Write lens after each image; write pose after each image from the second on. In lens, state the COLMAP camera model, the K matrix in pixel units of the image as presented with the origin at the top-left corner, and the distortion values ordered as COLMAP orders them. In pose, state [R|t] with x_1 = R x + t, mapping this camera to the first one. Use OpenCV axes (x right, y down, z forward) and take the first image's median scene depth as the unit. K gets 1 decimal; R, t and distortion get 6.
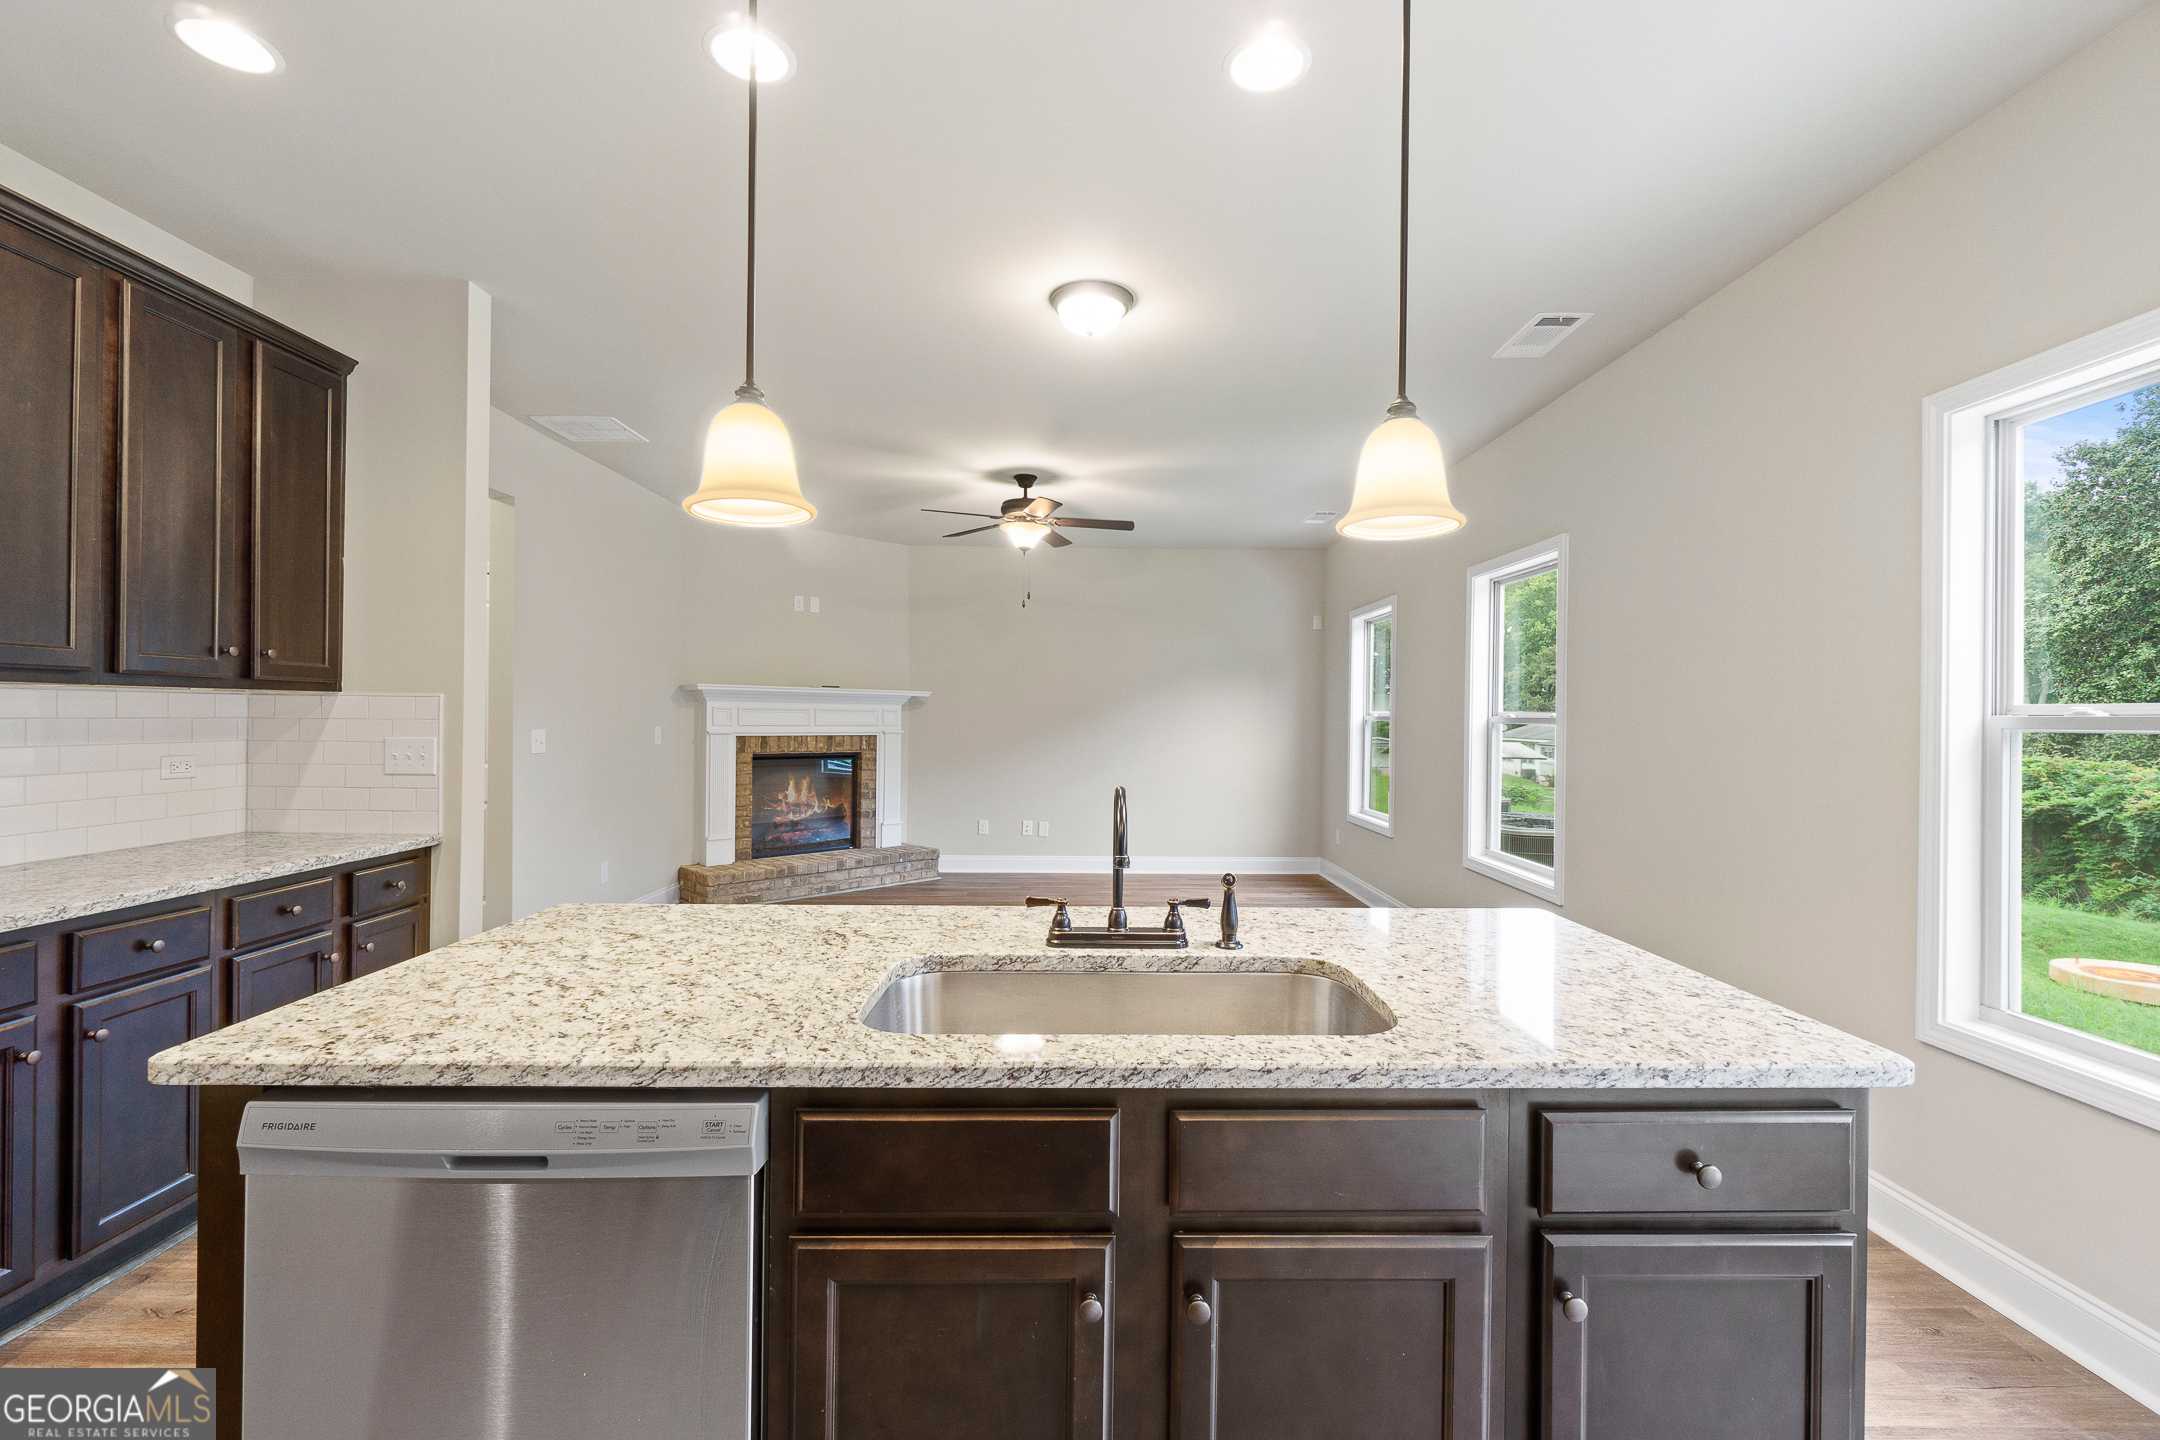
lens RADIAL K [[945.8, 0, 1086.4], [0, 945.8, 713.6], [0, 0, 1]] dist [0.001699, 0.000721]
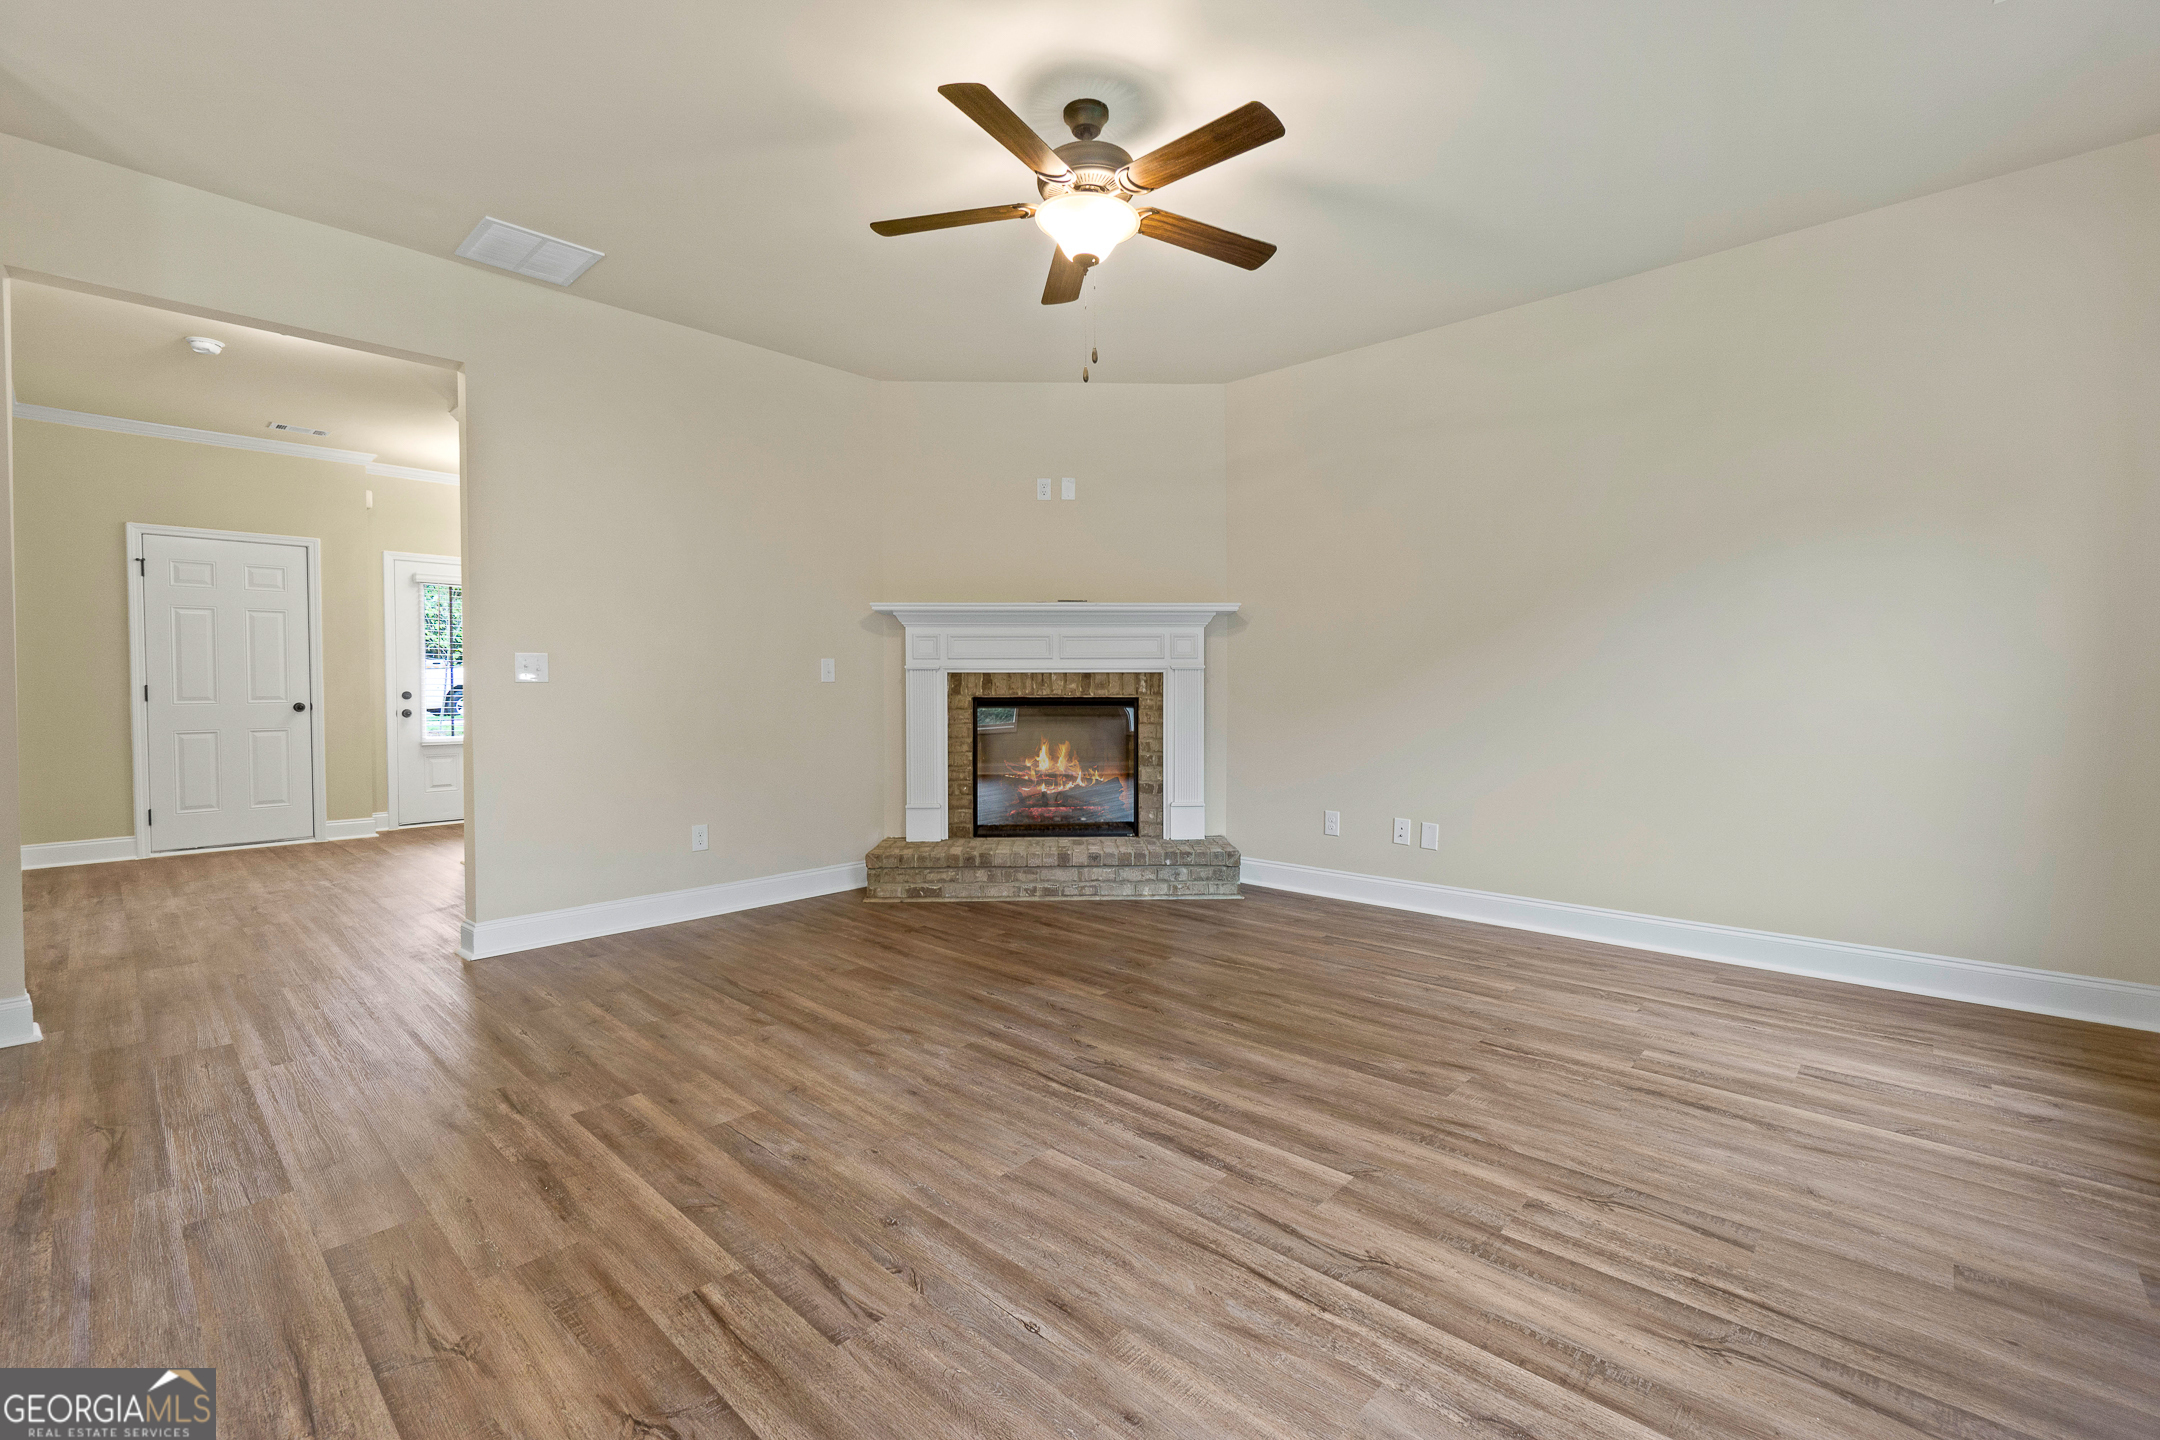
lens RADIAL K [[935.4, 0, 1075.0], [0, 935.4, 706.9], [0, 0, 1]] dist [-0.002259, 0.000575]
pose [[0.713615, 0.002564, -0.700534, 0.218041], [0.013574, 0.999755, 0.017486, 0.038154], [0.700407, -0.021987, 0.713405, 0.523150]]
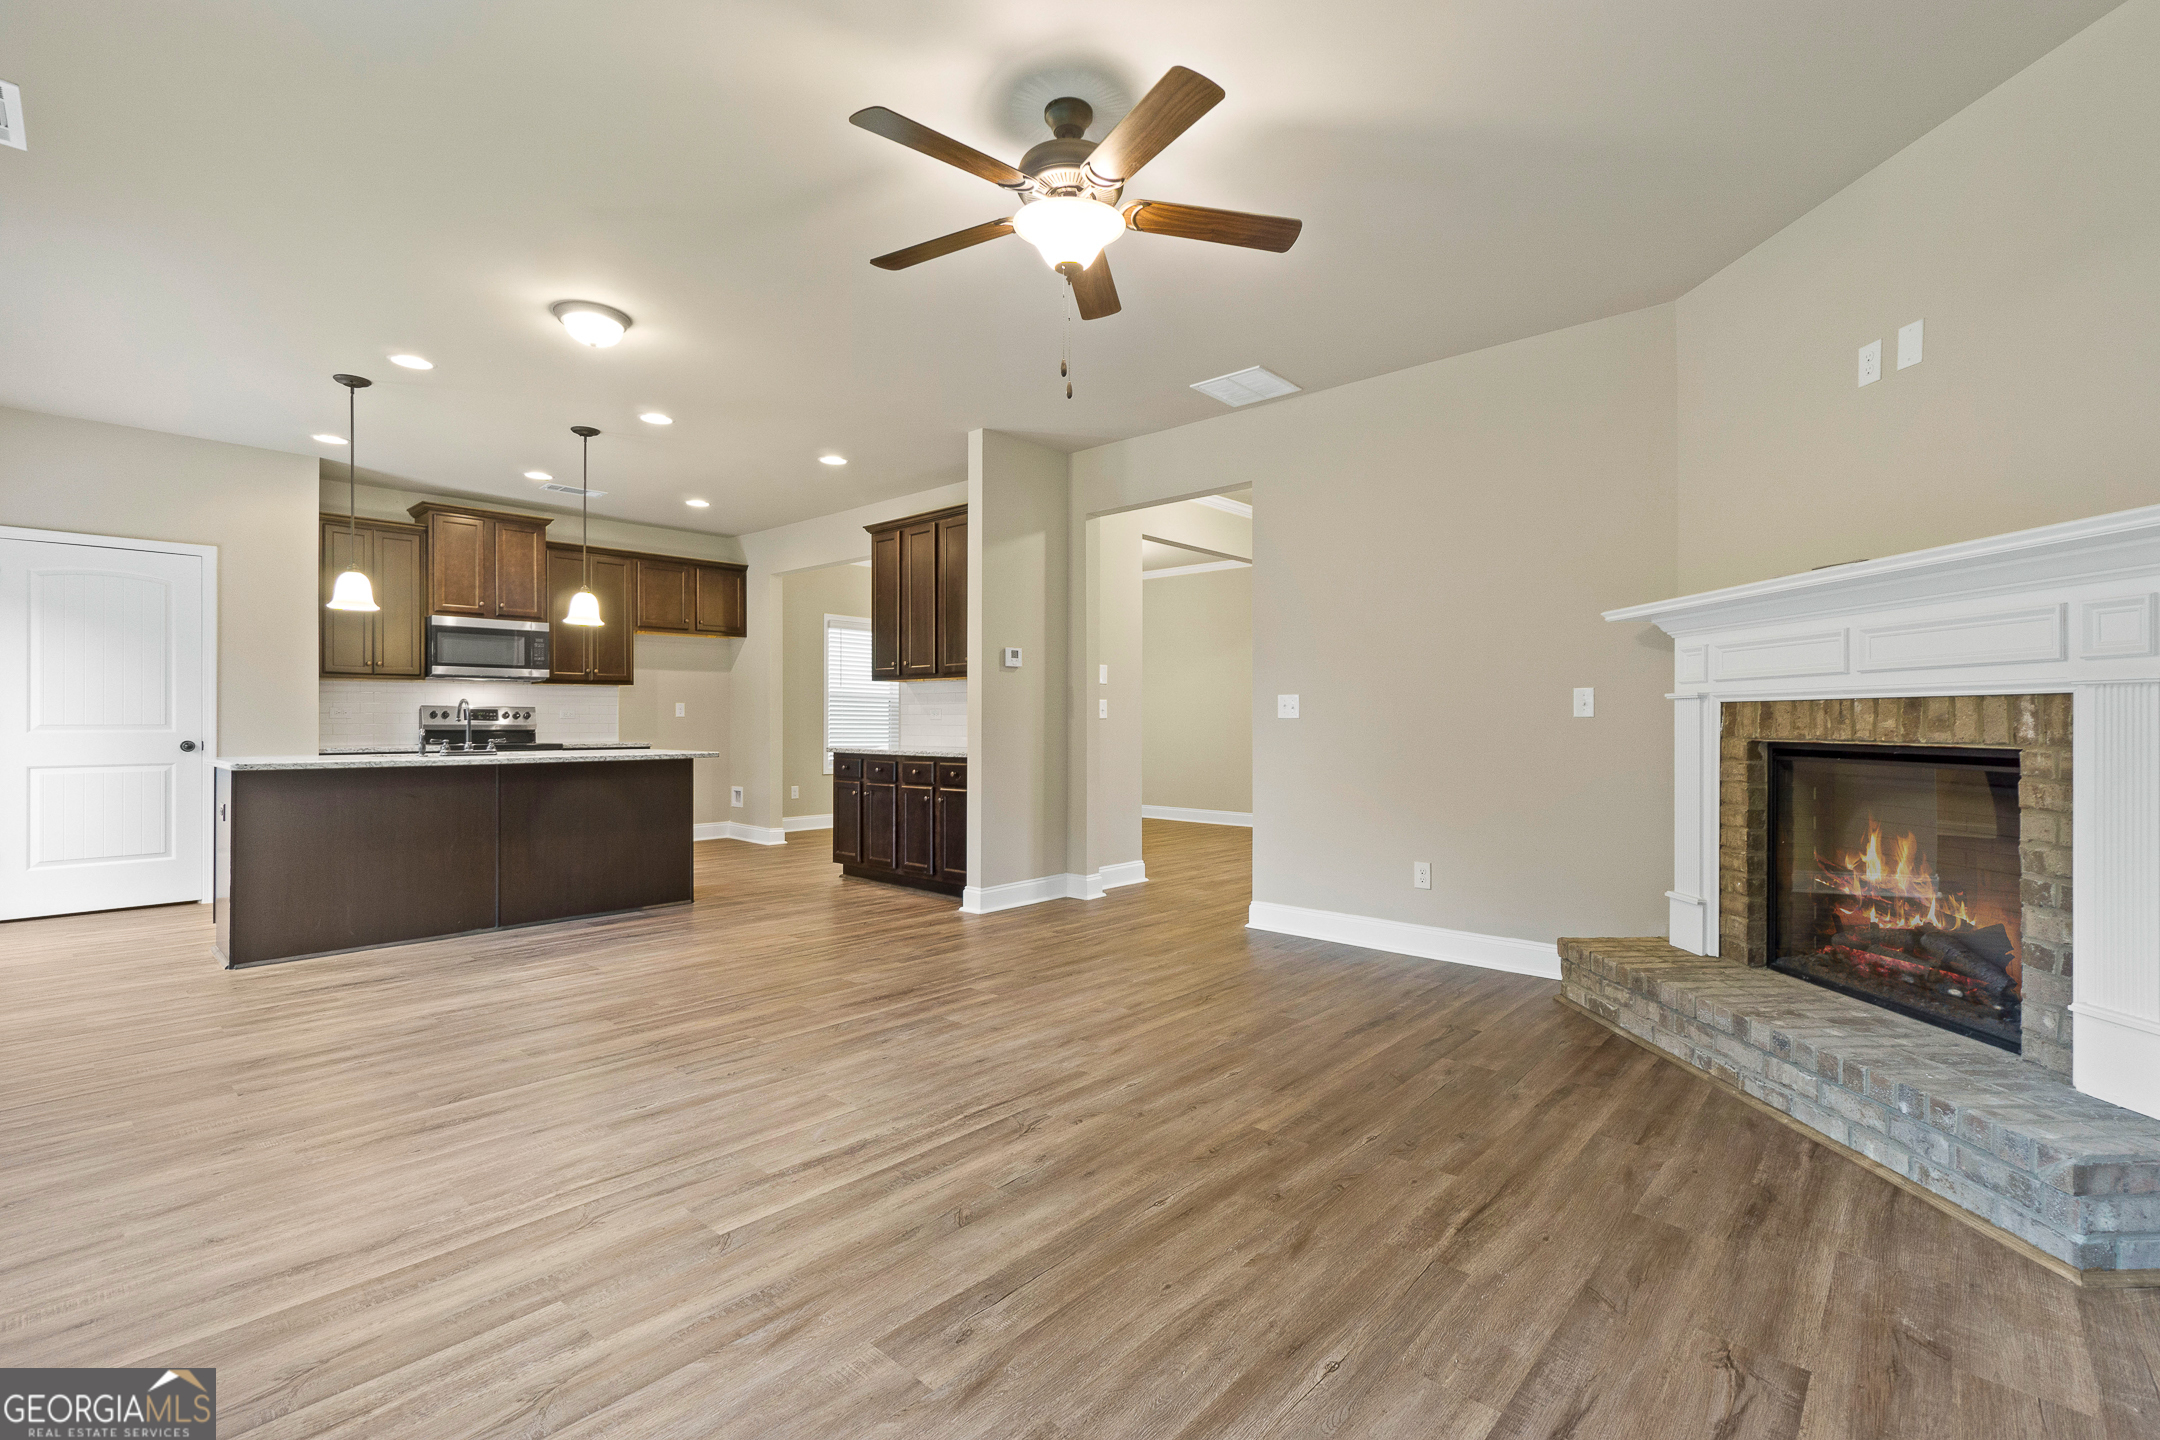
lens RADIAL K [[945.8, 0, 1086.4], [0, 945.8, 713.6], [0, 0, 1]] dist [0.001699, 0.000721]
pose [[-0.686196, -0.018093, -0.727191, 0.210198], [-0.004508, 0.999777, -0.020622, 0.039897], [0.727402, -0.010872, -0.686125, 1.067010]]
